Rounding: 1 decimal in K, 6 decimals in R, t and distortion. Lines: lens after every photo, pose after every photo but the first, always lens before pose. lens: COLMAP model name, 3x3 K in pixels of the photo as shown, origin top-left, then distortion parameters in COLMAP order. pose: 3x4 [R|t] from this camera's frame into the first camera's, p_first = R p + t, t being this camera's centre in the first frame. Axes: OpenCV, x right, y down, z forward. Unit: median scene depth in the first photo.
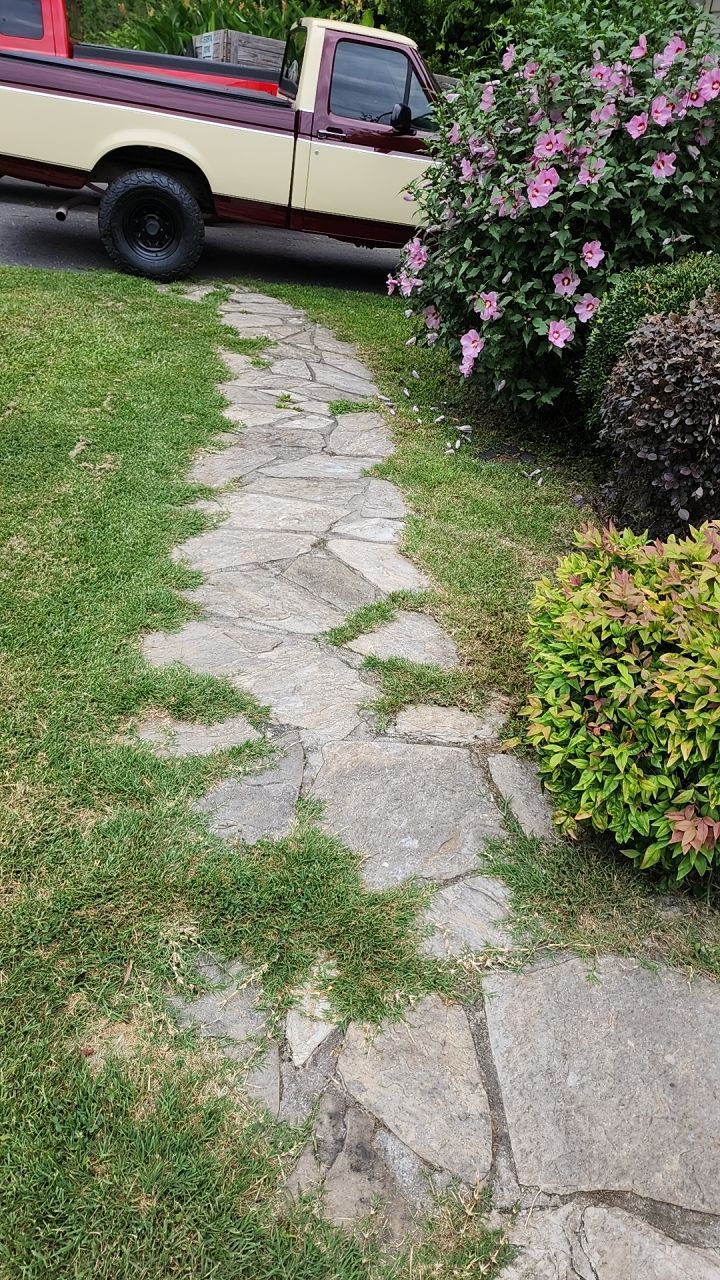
lens RADIAL K [[860.8, 0, 380.3], [0, 860.8, 638.2], [0, 0, 1]] dist [0.087230, -0.067512]
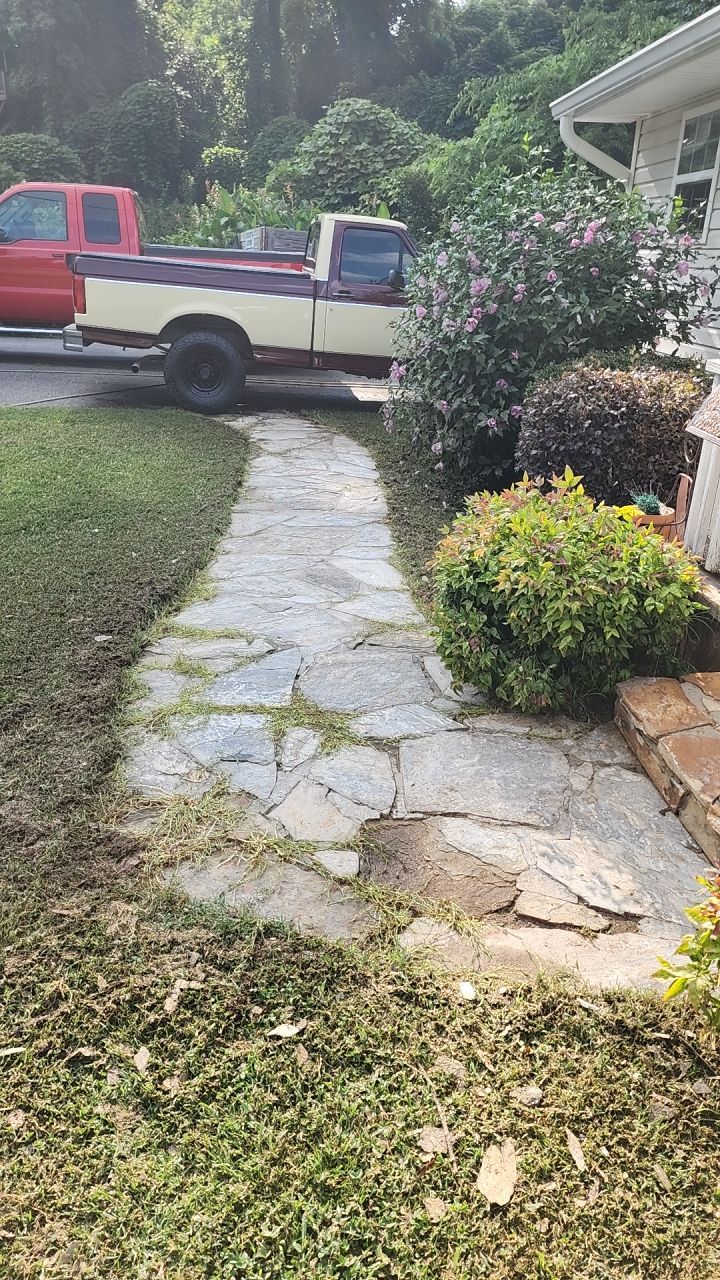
lens RADIAL K [[838.3, 0, 361.5], [0, 838.3, 641.1], [0, 0, 1]] dist [0.088975, -0.093900]
pose [[0.997080, -0.034716, -0.068022, 0.038027], [0.024667, 0.989363, -0.143360, 0.103285], [0.072275, 0.141264, 0.987330, -0.148560]]
